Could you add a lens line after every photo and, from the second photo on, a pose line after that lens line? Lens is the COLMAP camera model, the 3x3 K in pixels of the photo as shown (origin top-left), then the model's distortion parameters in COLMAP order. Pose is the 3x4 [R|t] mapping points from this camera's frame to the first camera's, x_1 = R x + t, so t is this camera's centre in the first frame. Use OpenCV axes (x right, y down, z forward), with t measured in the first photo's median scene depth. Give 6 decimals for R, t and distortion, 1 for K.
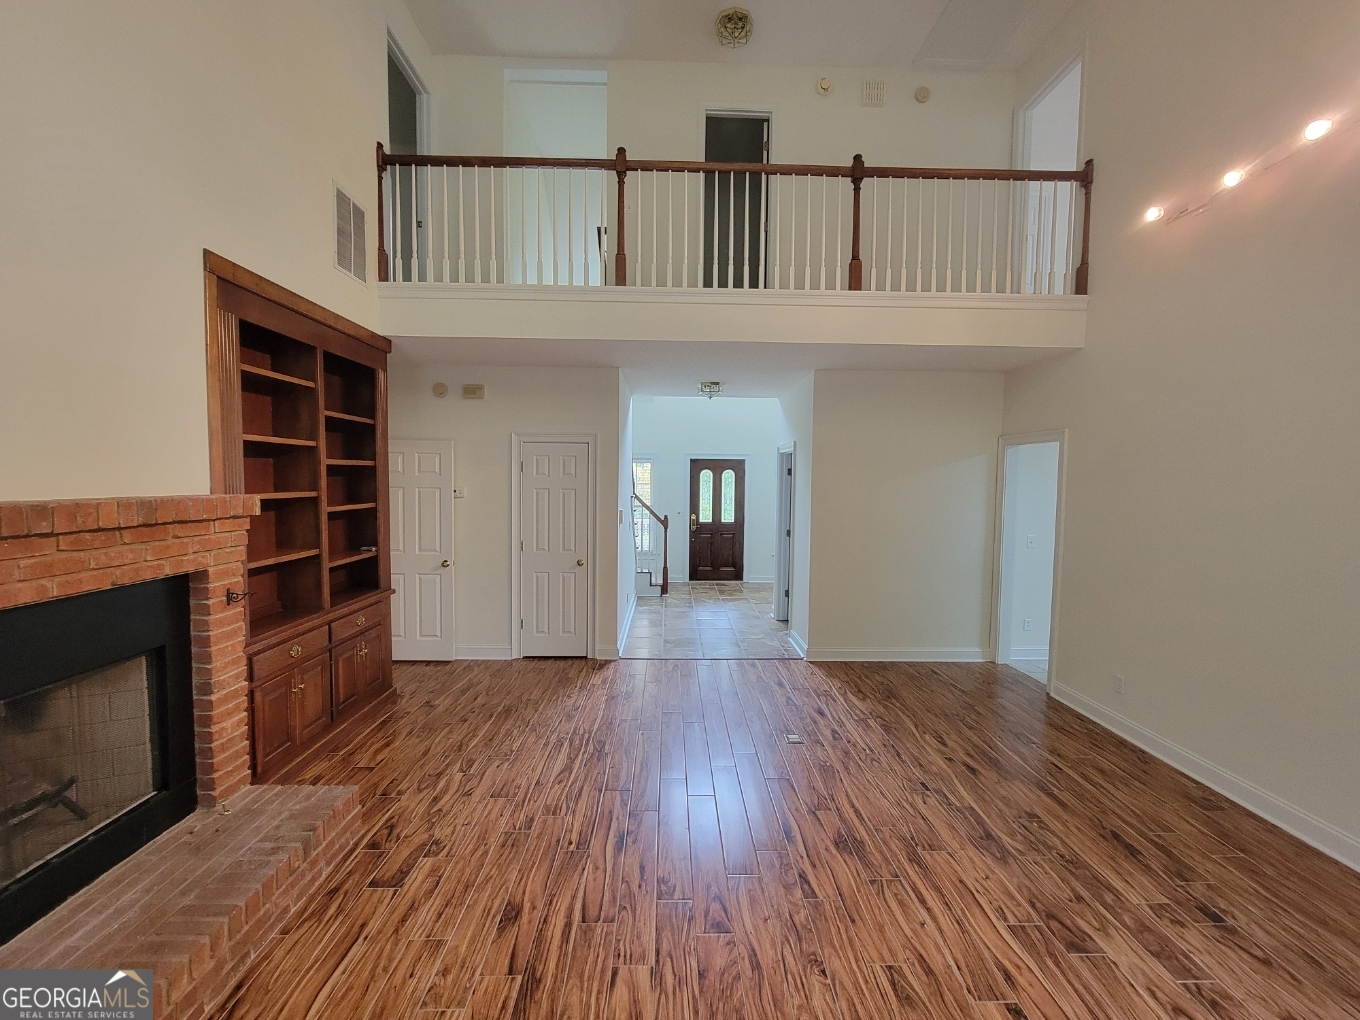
lens RADIAL K [[560.2, 0, 680.0], [0, 560.2, 510.0], [0, 0, 1]] dist [-0.000956, 0.000057]
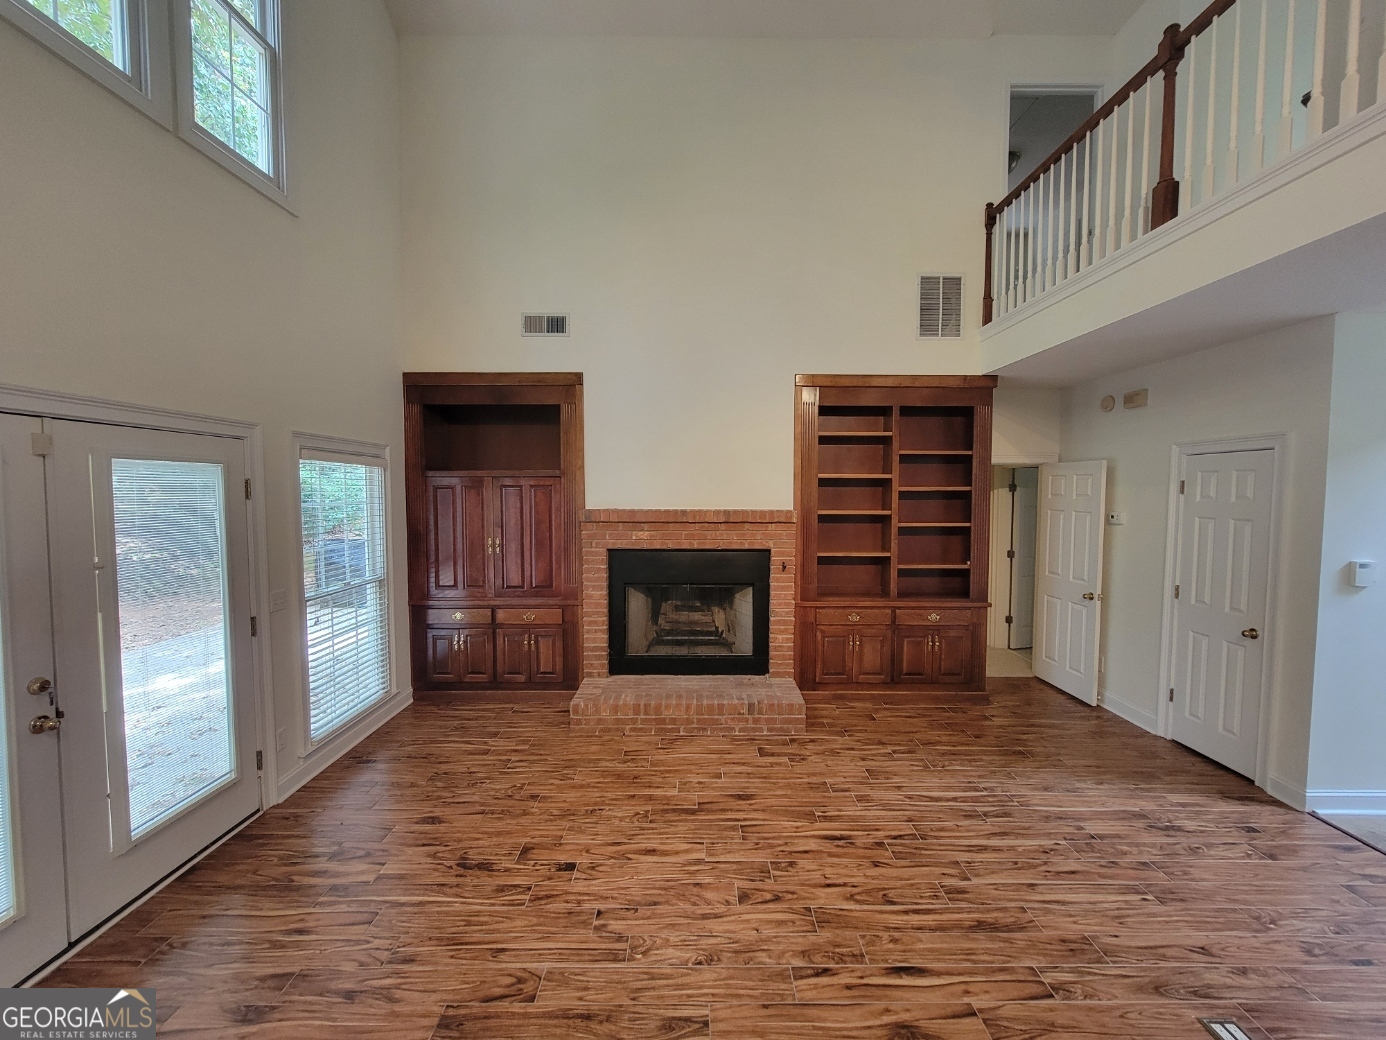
lens RADIAL K [[565.7, 0, 693.0], [0, 565.7, 520.0], [0, 0, 1]] dist [0.000553, -0.000038]
pose [[-0.023415, 0.041163, -0.998878, 0.998215], [-0.059376, 0.997331, 0.042491, -0.053850], [0.997961, 0.060305, -0.020909, 0.730853]]
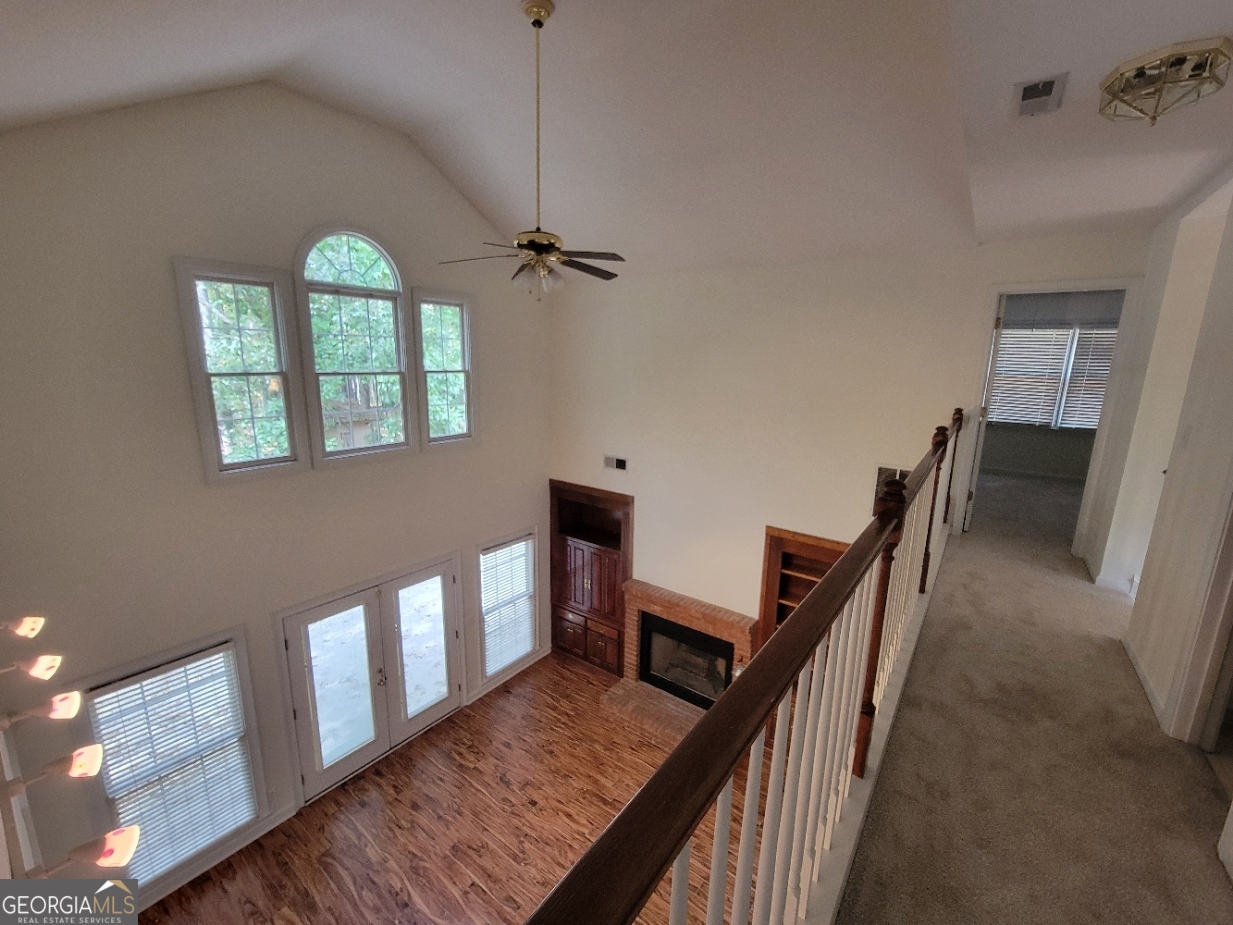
lens RADIAL K [[506.0, 0, 616.5], [0, 506.0, 462.5], [0, 0, 1]] dist [-0.001394, -0.000275]
pose [[-0.610988, 0.130741, -0.780769, 1.180768], [-0.072408, 0.972904, 0.219577, -1.145350], [0.788321, 0.190693, -0.584967, 1.698321]]
